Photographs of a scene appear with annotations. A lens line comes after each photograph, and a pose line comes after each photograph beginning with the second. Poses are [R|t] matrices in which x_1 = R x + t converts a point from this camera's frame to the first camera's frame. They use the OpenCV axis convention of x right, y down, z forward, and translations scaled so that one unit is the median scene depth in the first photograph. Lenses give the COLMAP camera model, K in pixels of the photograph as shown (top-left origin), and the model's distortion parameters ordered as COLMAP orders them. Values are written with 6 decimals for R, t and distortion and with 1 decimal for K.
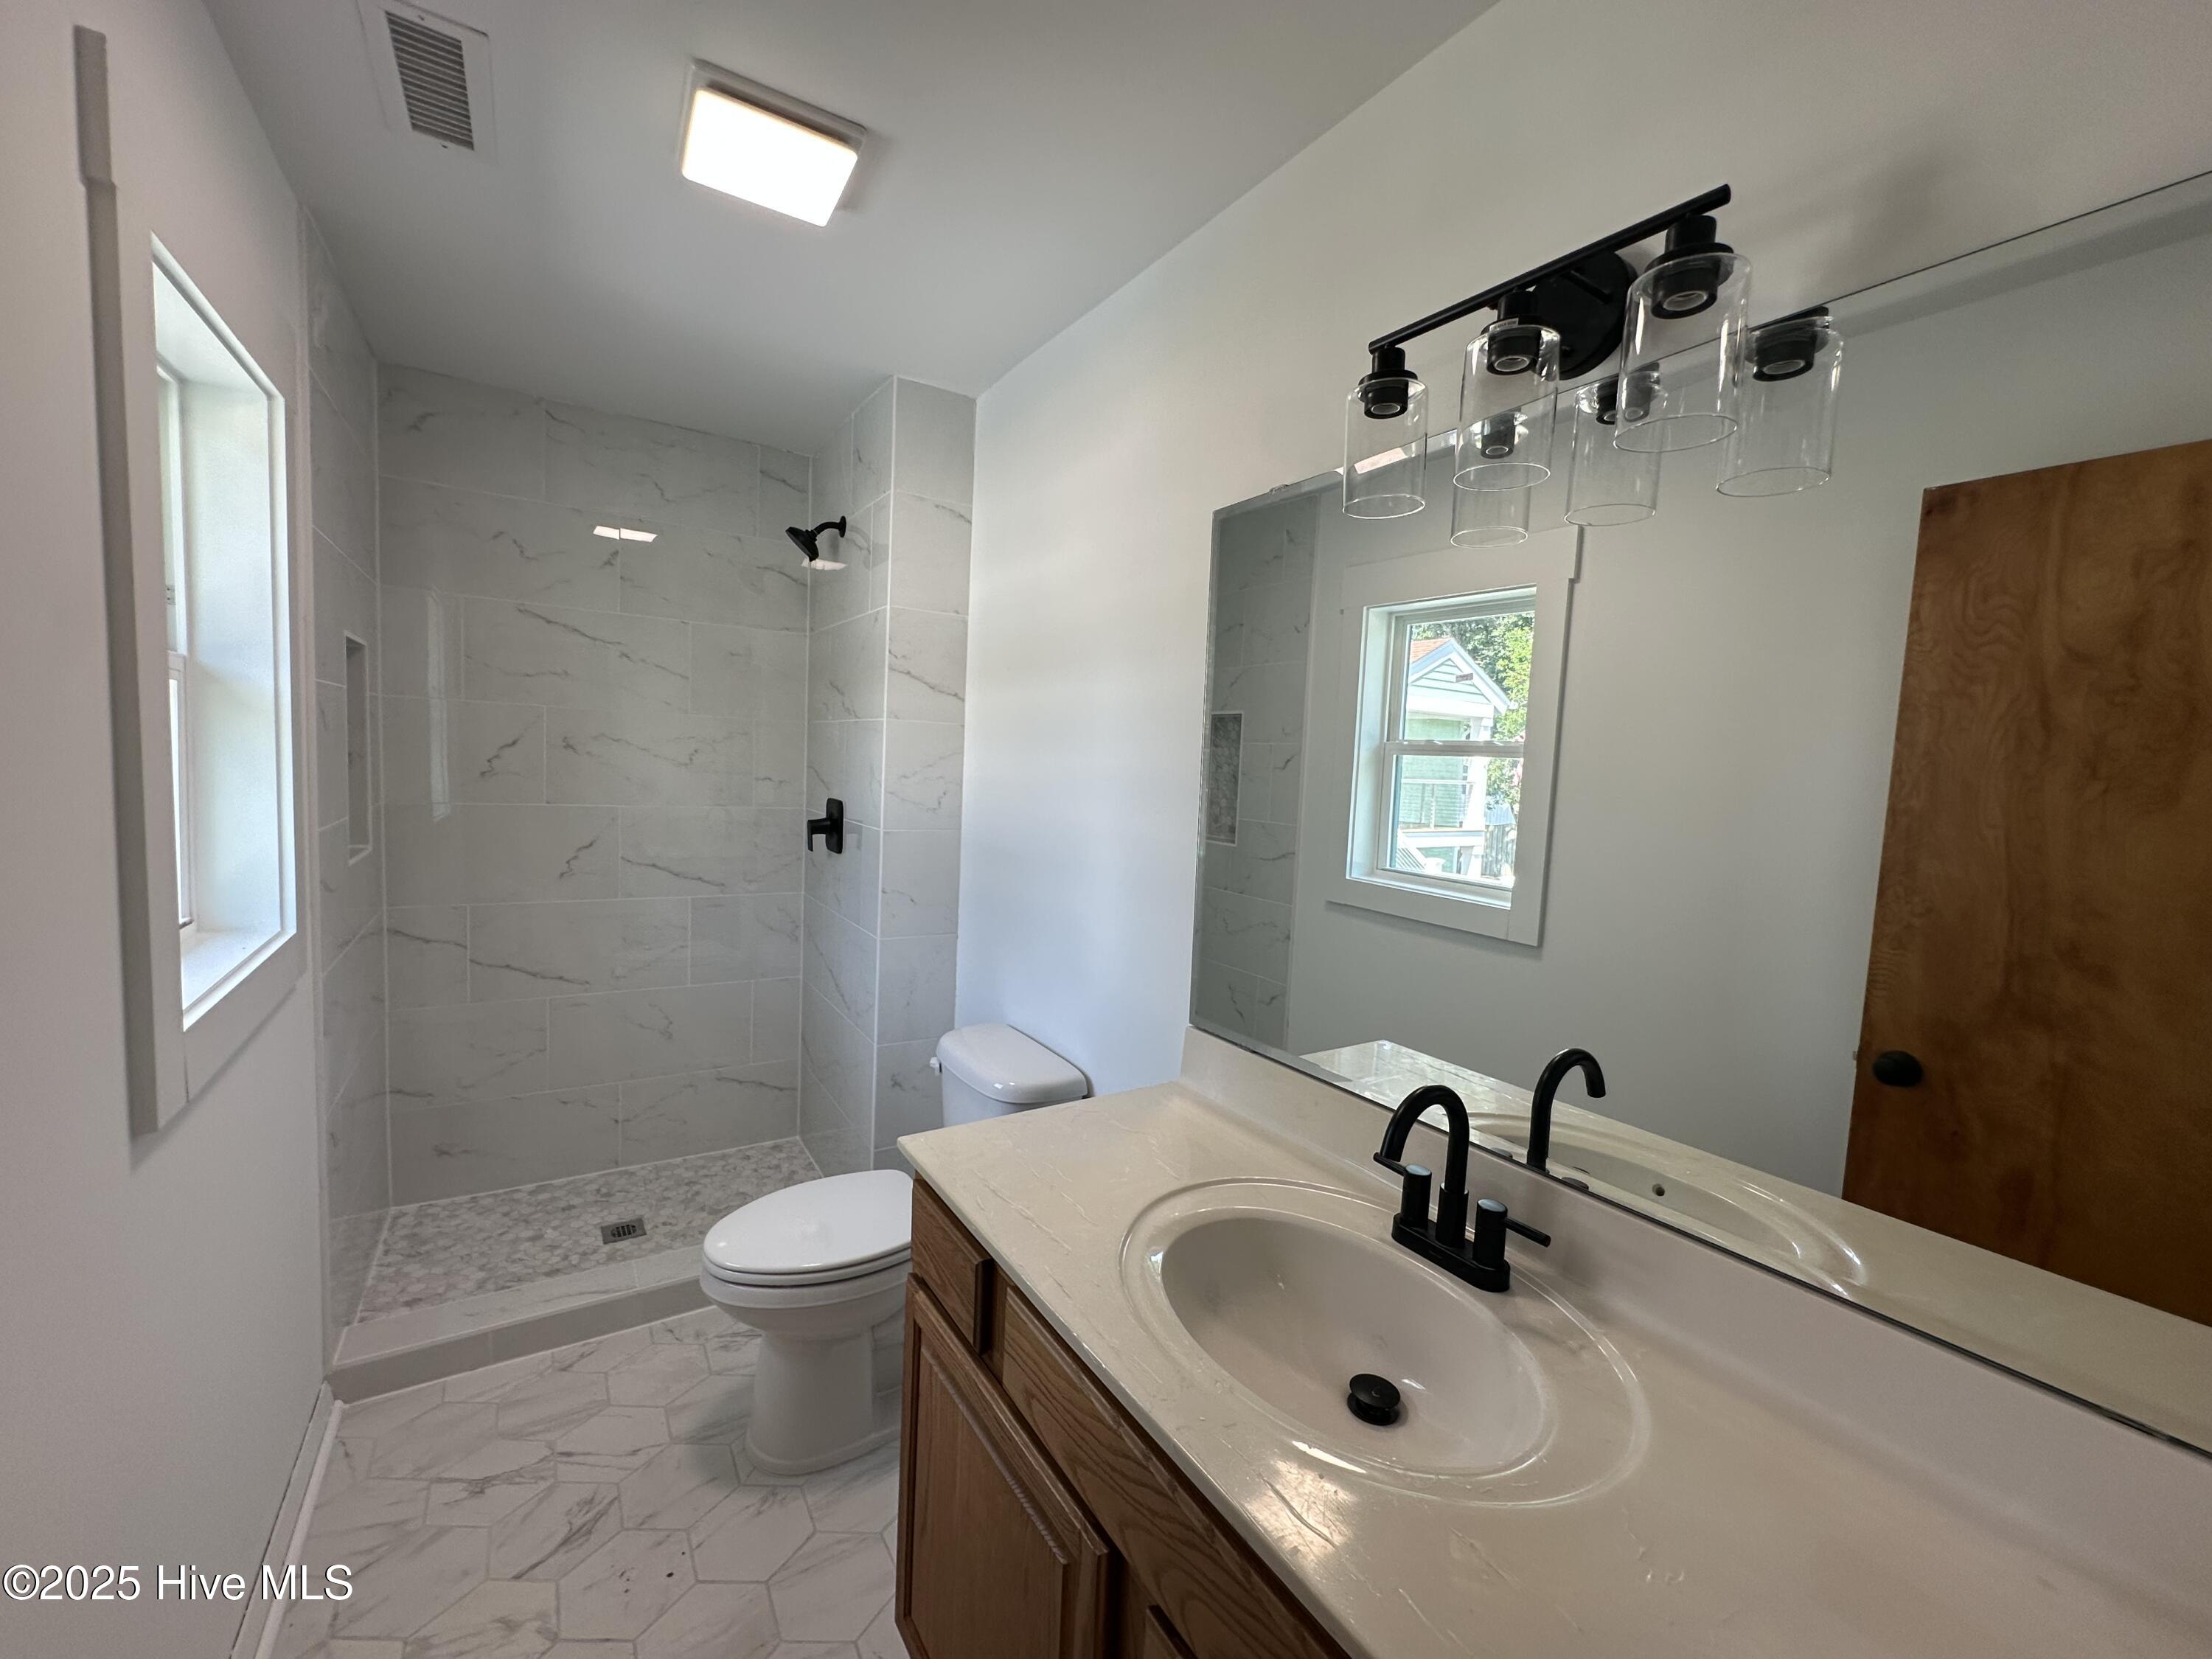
lens RADIAL K [[885.6, 0, 1107.1], [0, 885.6, 829.9], [0, 0, 1]] dist [-0.002888, 0.001122]
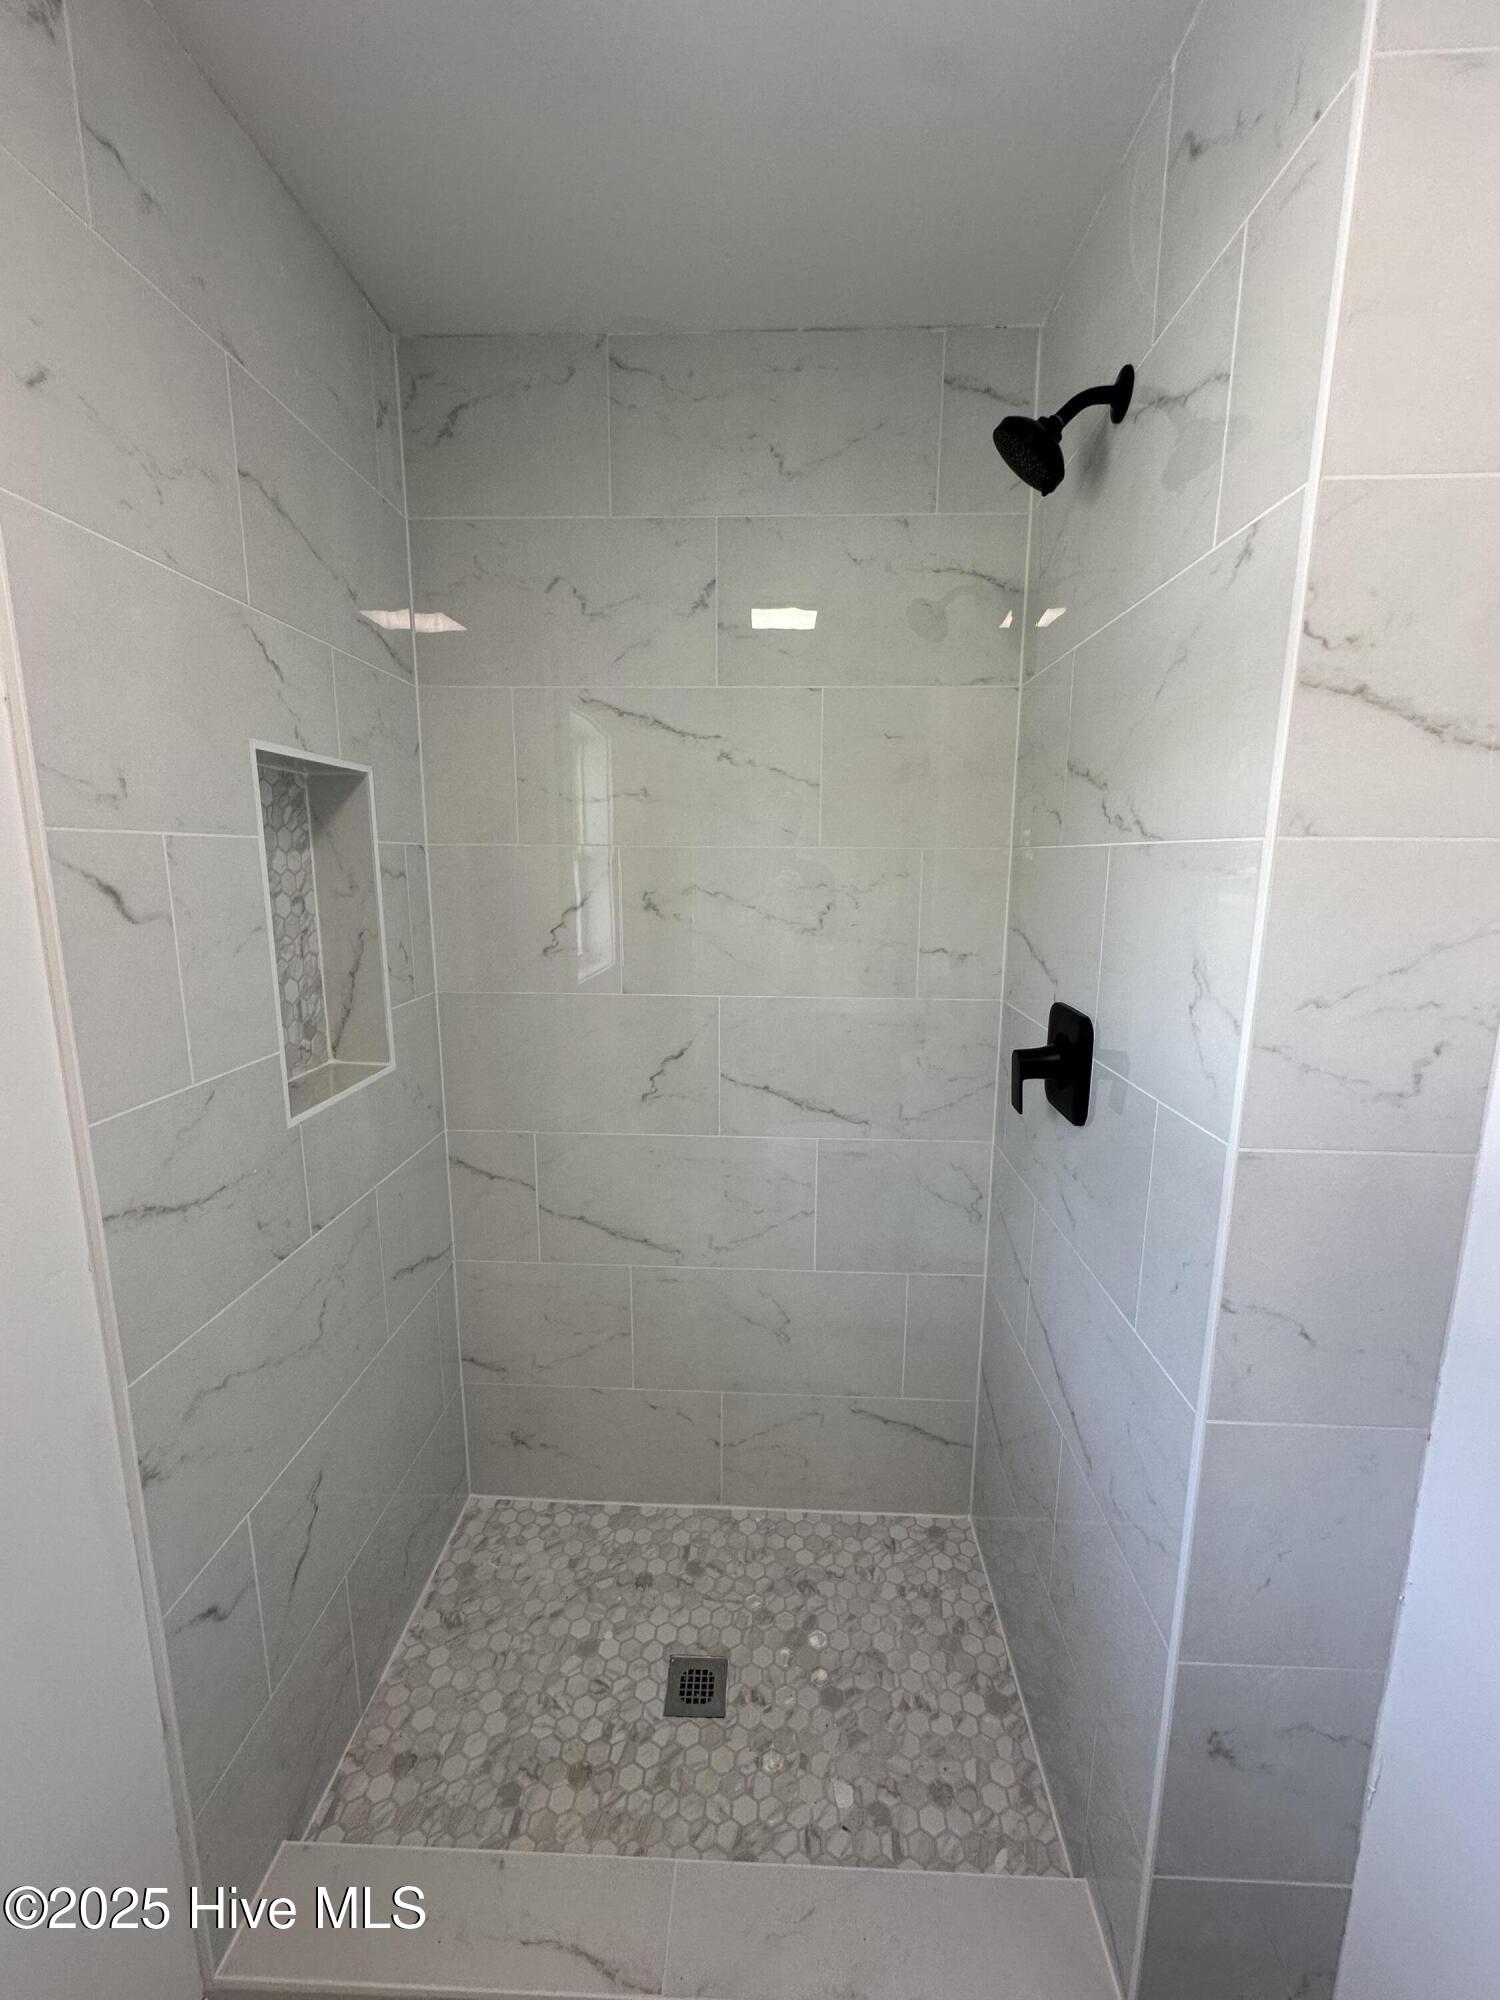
lens RADIAL K [[800.8, 0, 750.0], [0, 800.8, 1000.0], [0, 0, 1]] dist [-0.002888, 0.001122]
pose [[0.822782, 0.057408, -0.565450, -0.209681], [-0.010483, 0.996249, 0.085891, -0.077293], [0.568260, -0.064742, 0.820298, 0.553389]]
